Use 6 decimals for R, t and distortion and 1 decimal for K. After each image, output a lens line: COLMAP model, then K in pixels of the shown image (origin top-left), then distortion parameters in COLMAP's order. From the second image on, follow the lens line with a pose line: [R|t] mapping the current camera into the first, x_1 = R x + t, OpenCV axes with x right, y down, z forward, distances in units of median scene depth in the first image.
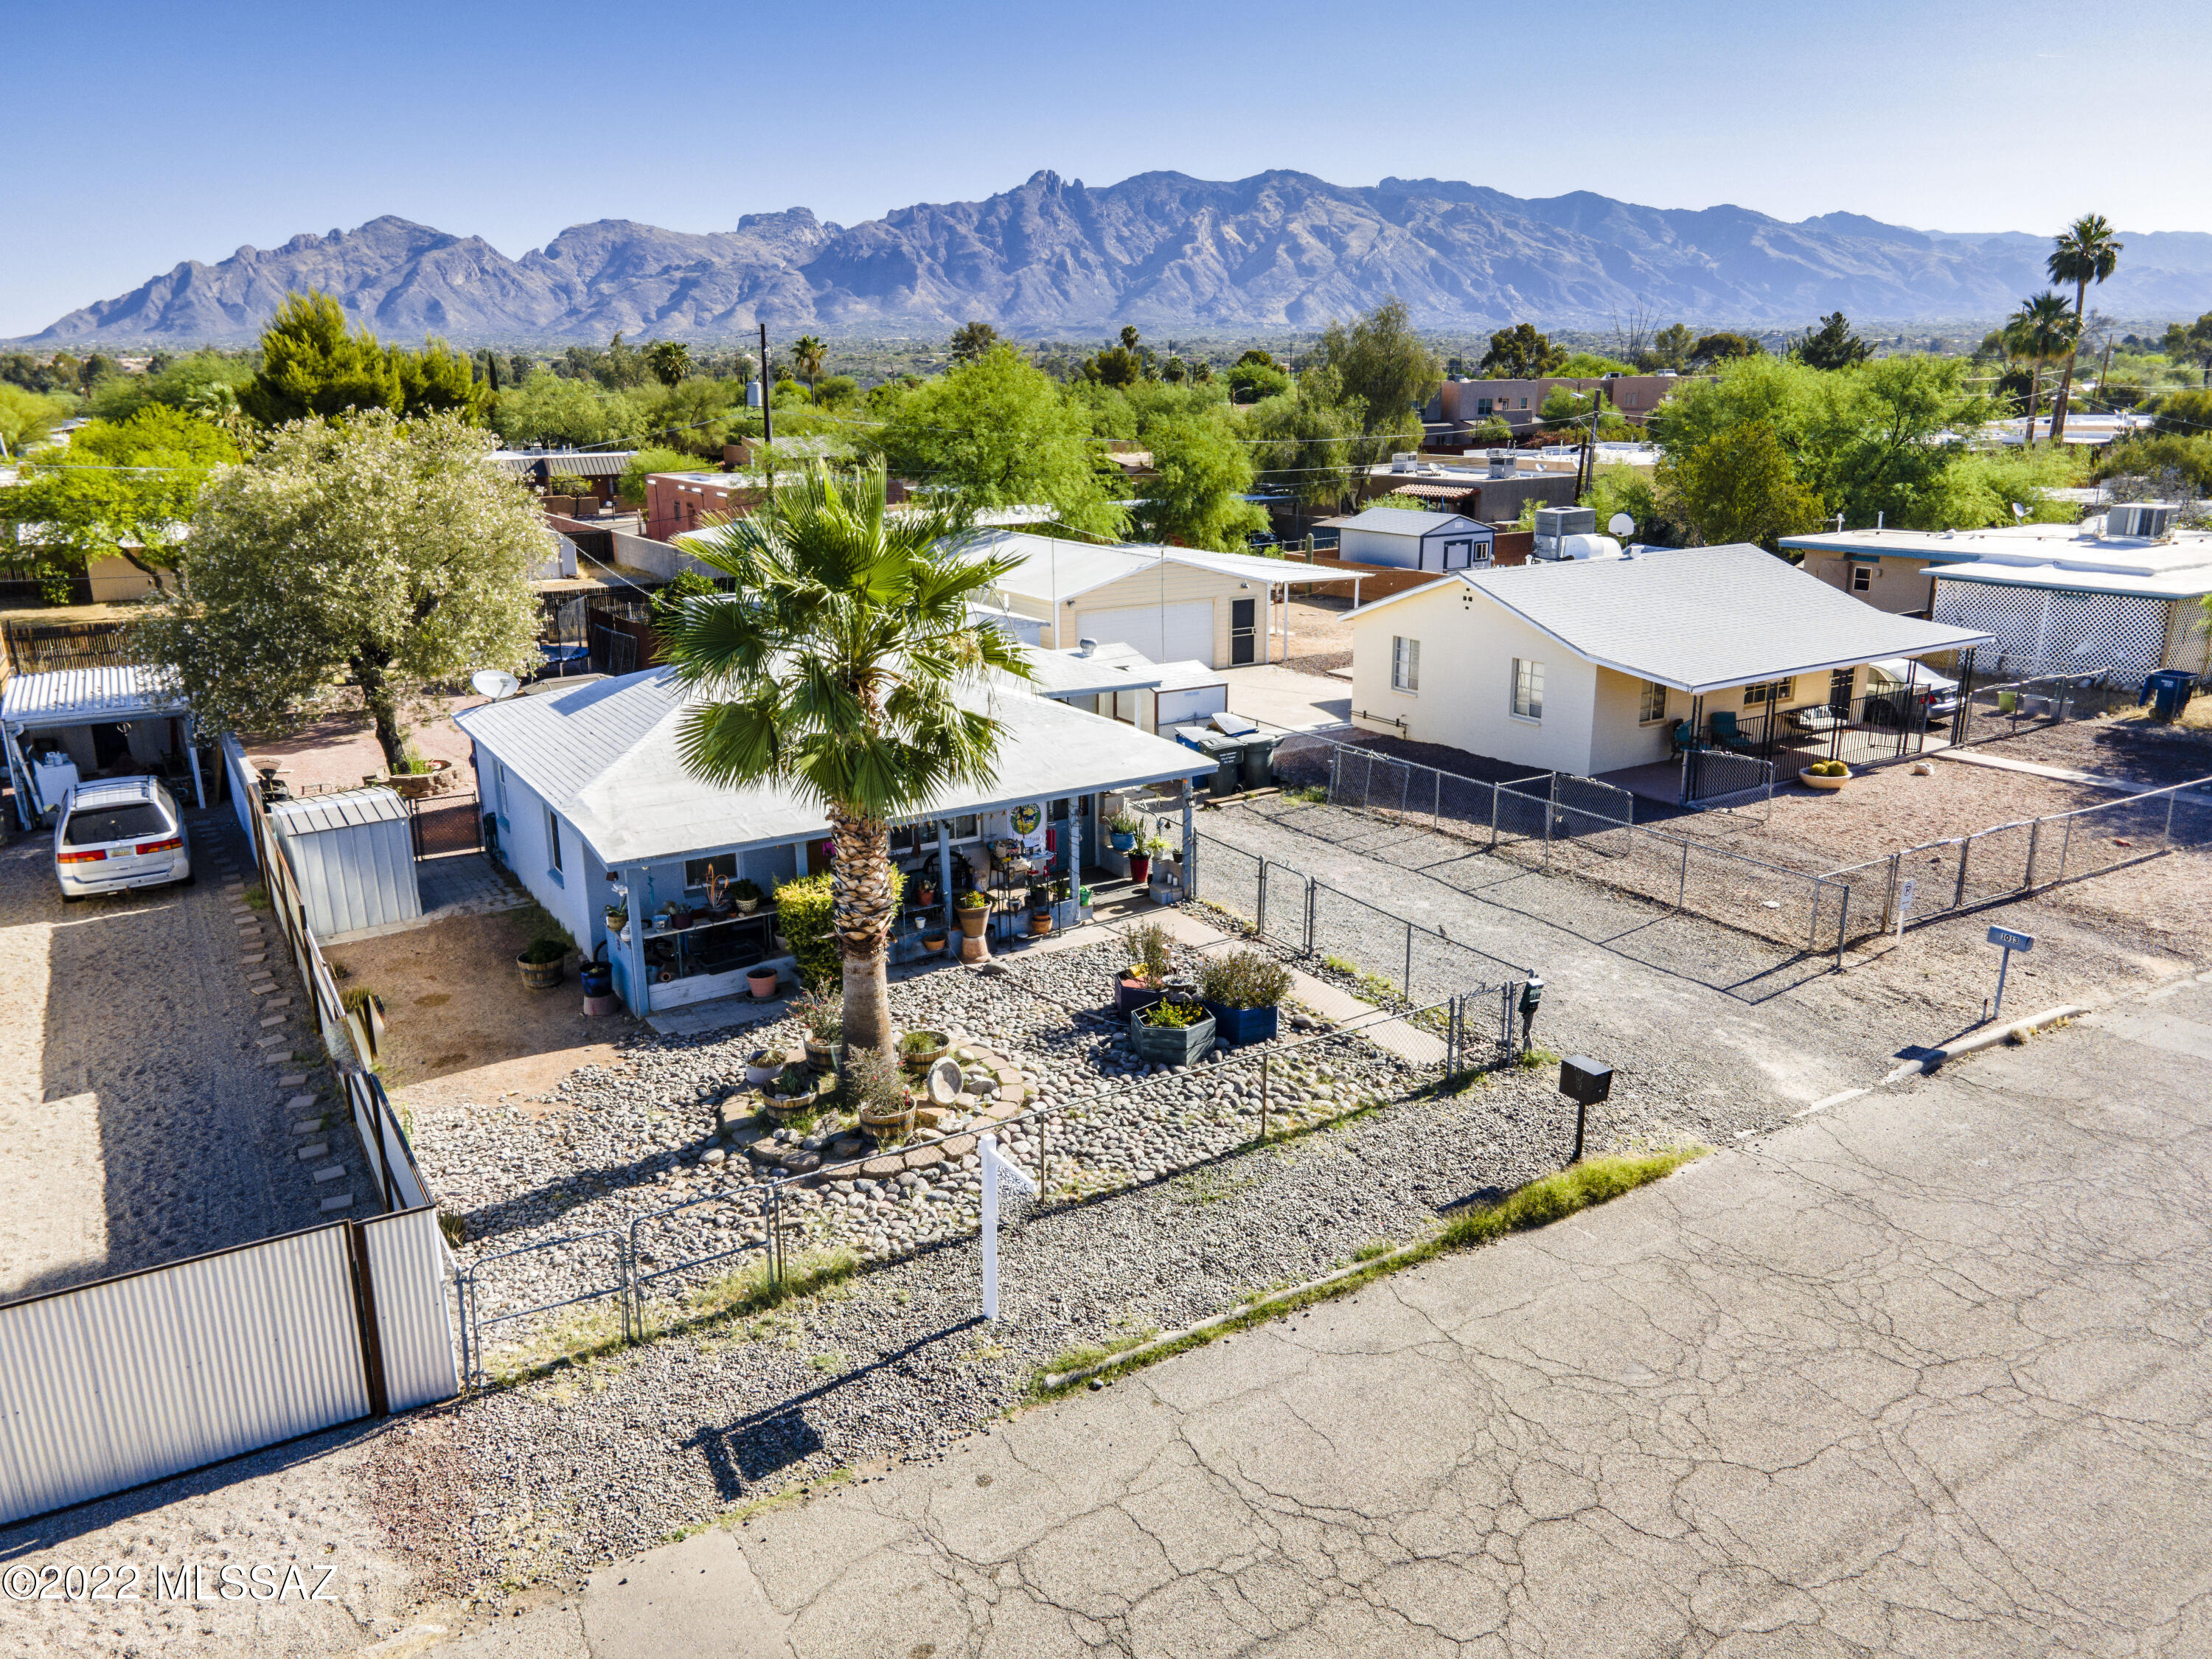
lens RADIAL K [[1610.8, 0, 1106.0], [0, 1610.8, 829.5], [0, 0, 1]] dist [0.002895, 0.068762]
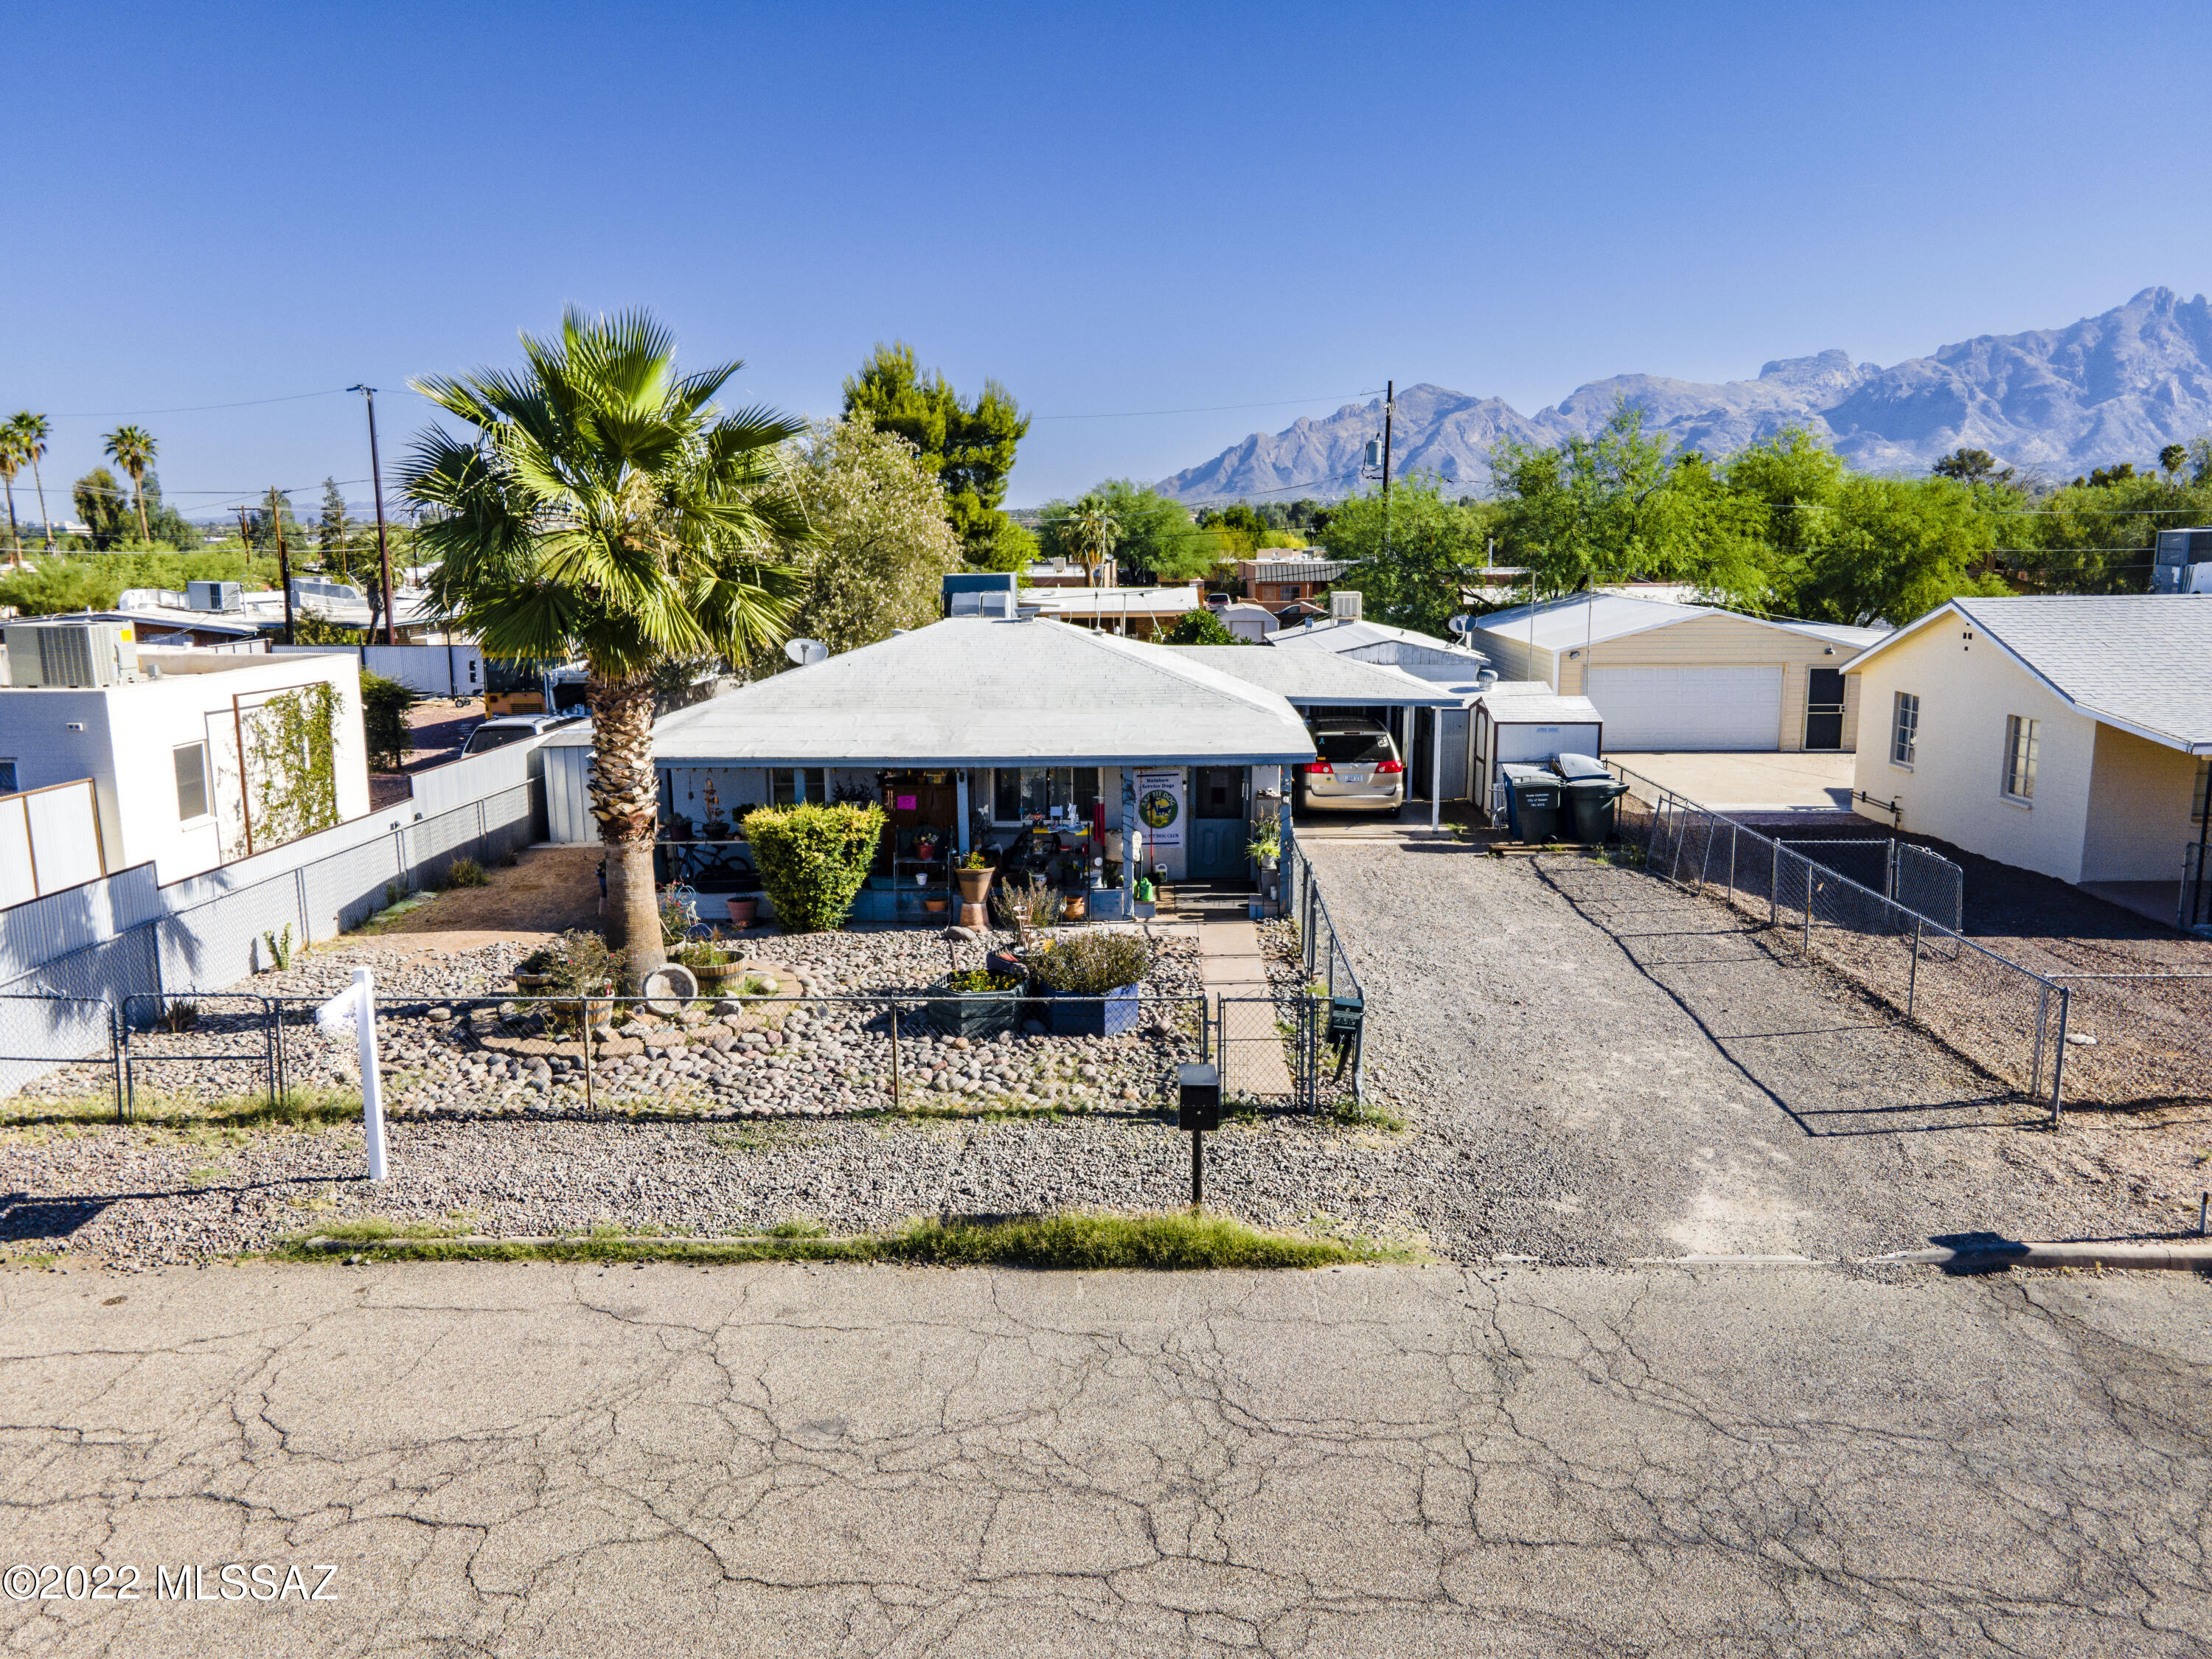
lens RADIAL K [[1640.5, 0, 1101.7], [0, 1640.5, 829.7], [0, 0, 1]] dist [0.003817, 0.058207]
pose [[0.834819, 0.101460, -0.541094, 0.426224], [-0.150619, 0.987463, -0.047222, 0.052742], [0.529519, 0.120921, 0.839635, 0.239918]]
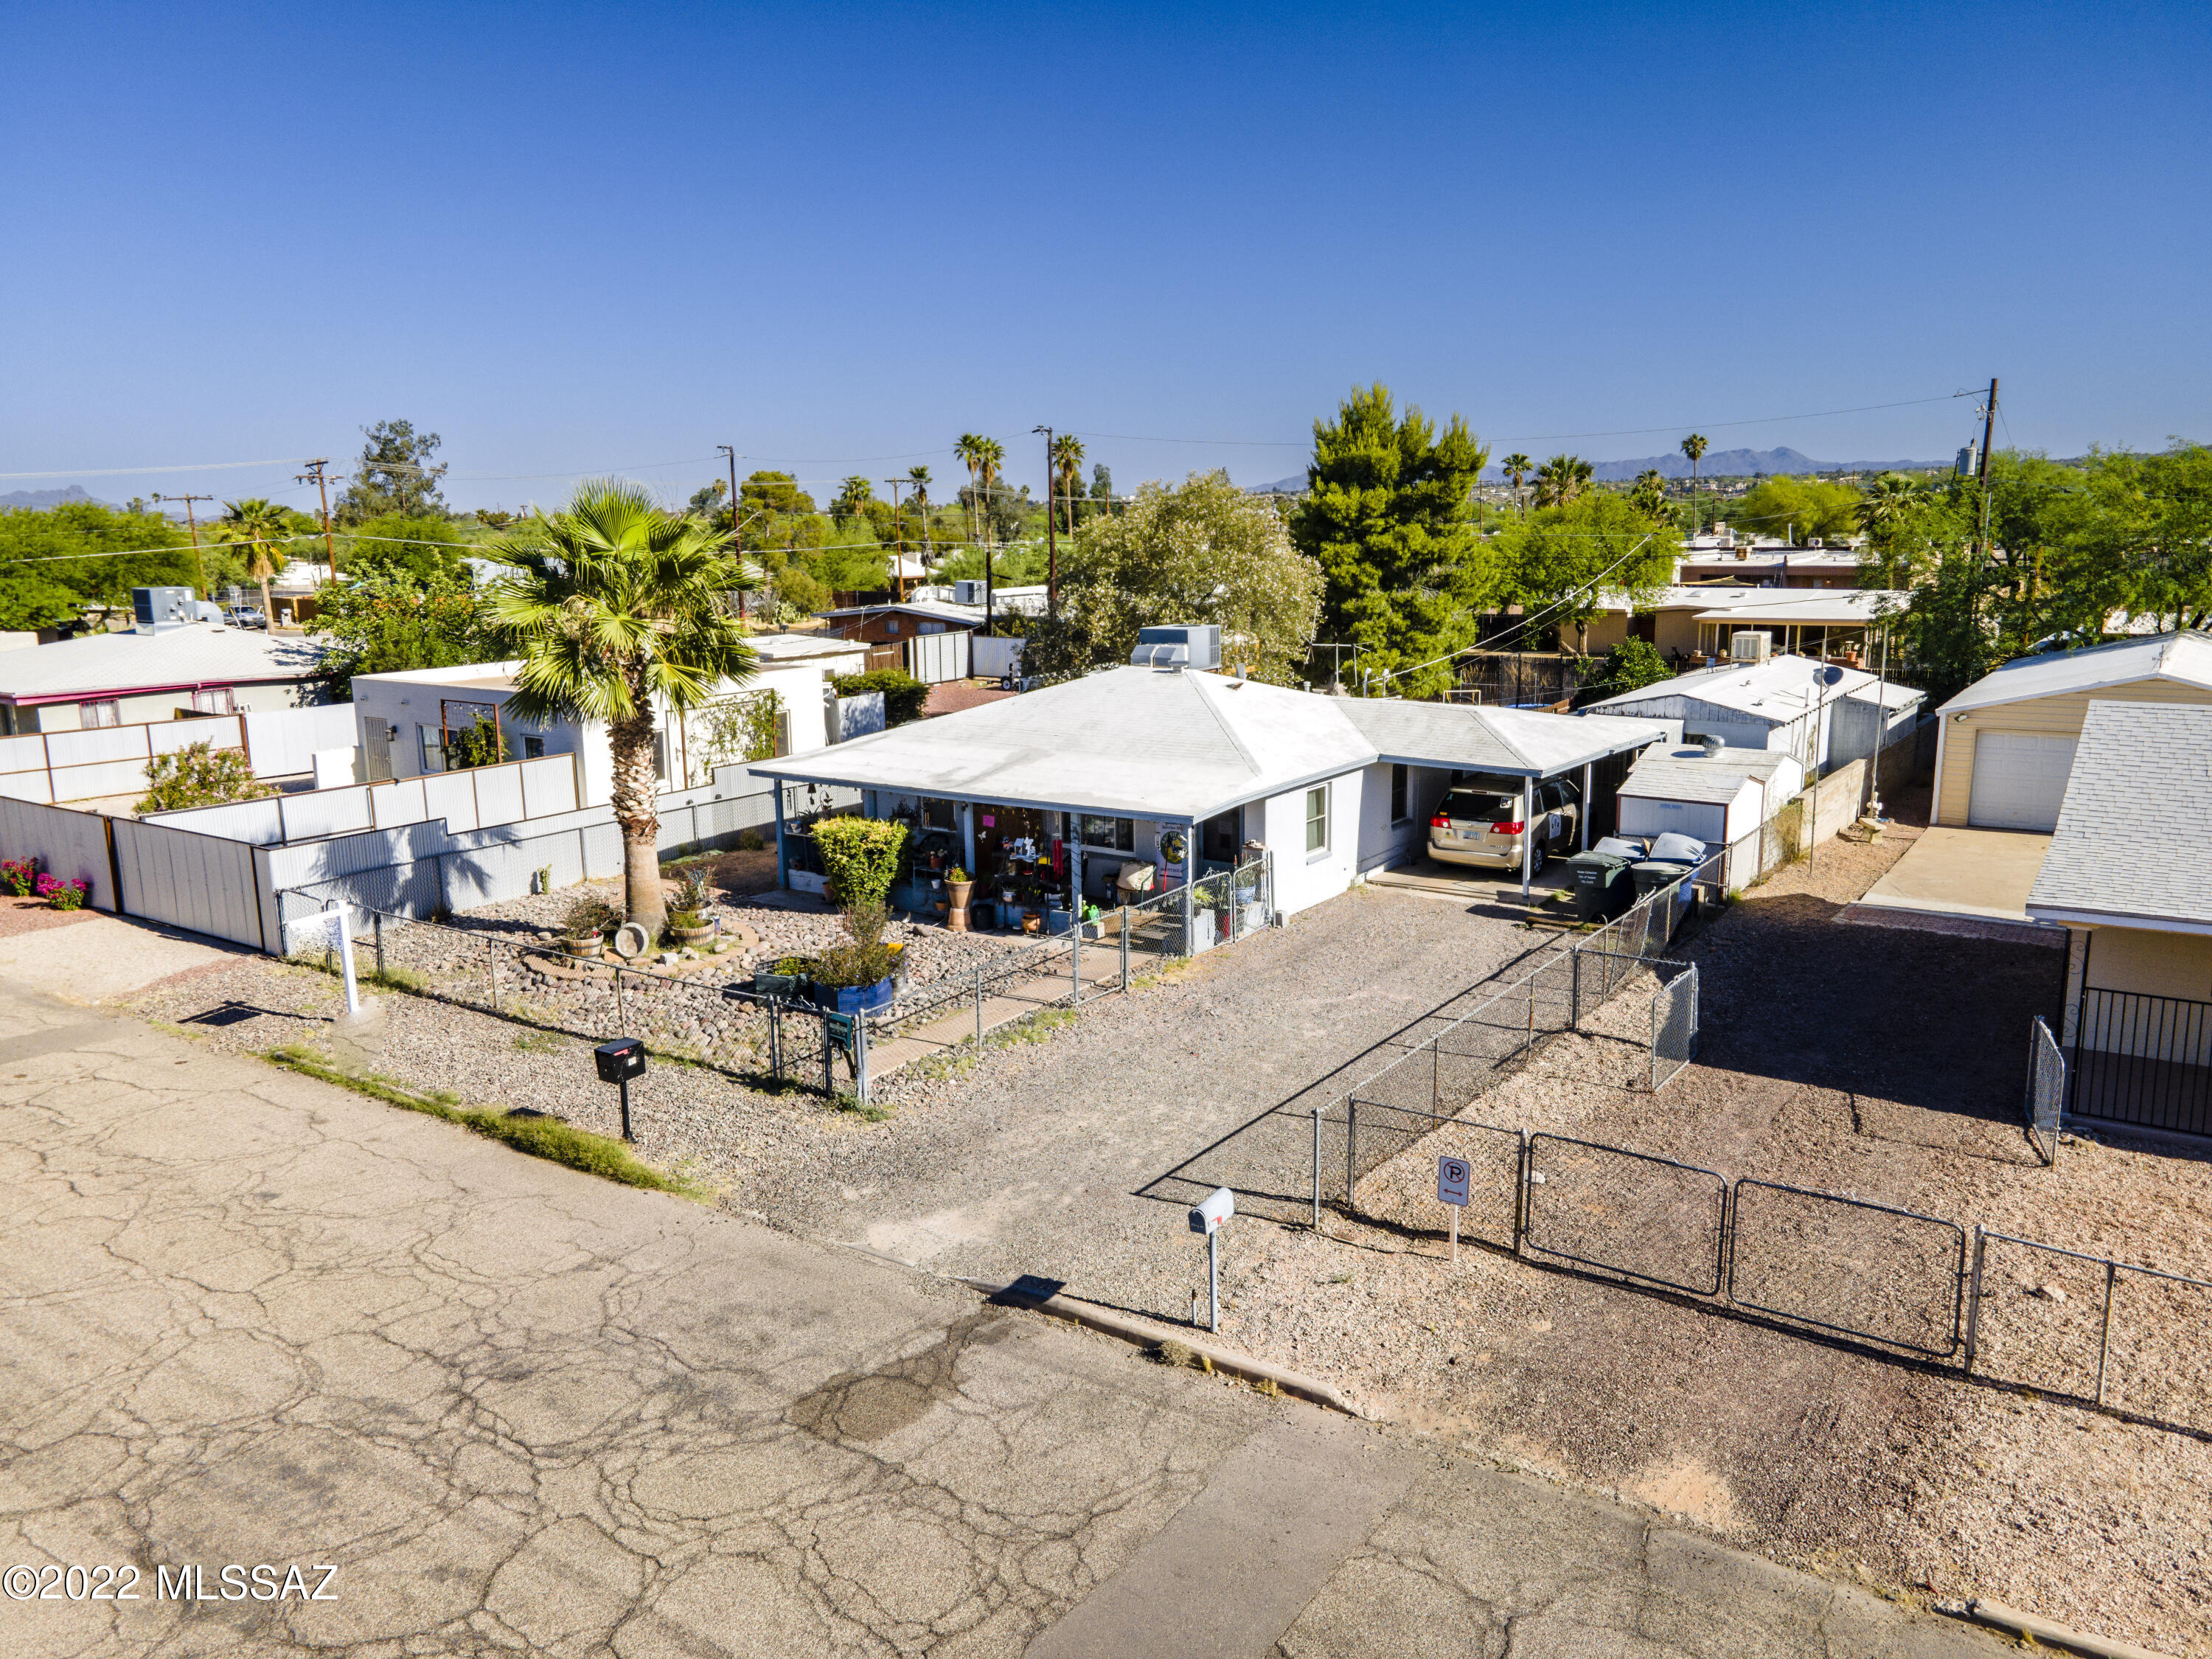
lens RADIAL K [[1625.5, 0, 1098.2], [0, 1625.5, 836.4], [0, 0, 1]] dist [0.015760, 0.029680]
pose [[0.398020, 0.184785, -0.898574, 0.887413], [-0.237698, 0.966825, 0.093533, -0.102843], [0.886047, 0.176361, 0.428739, 0.532891]]
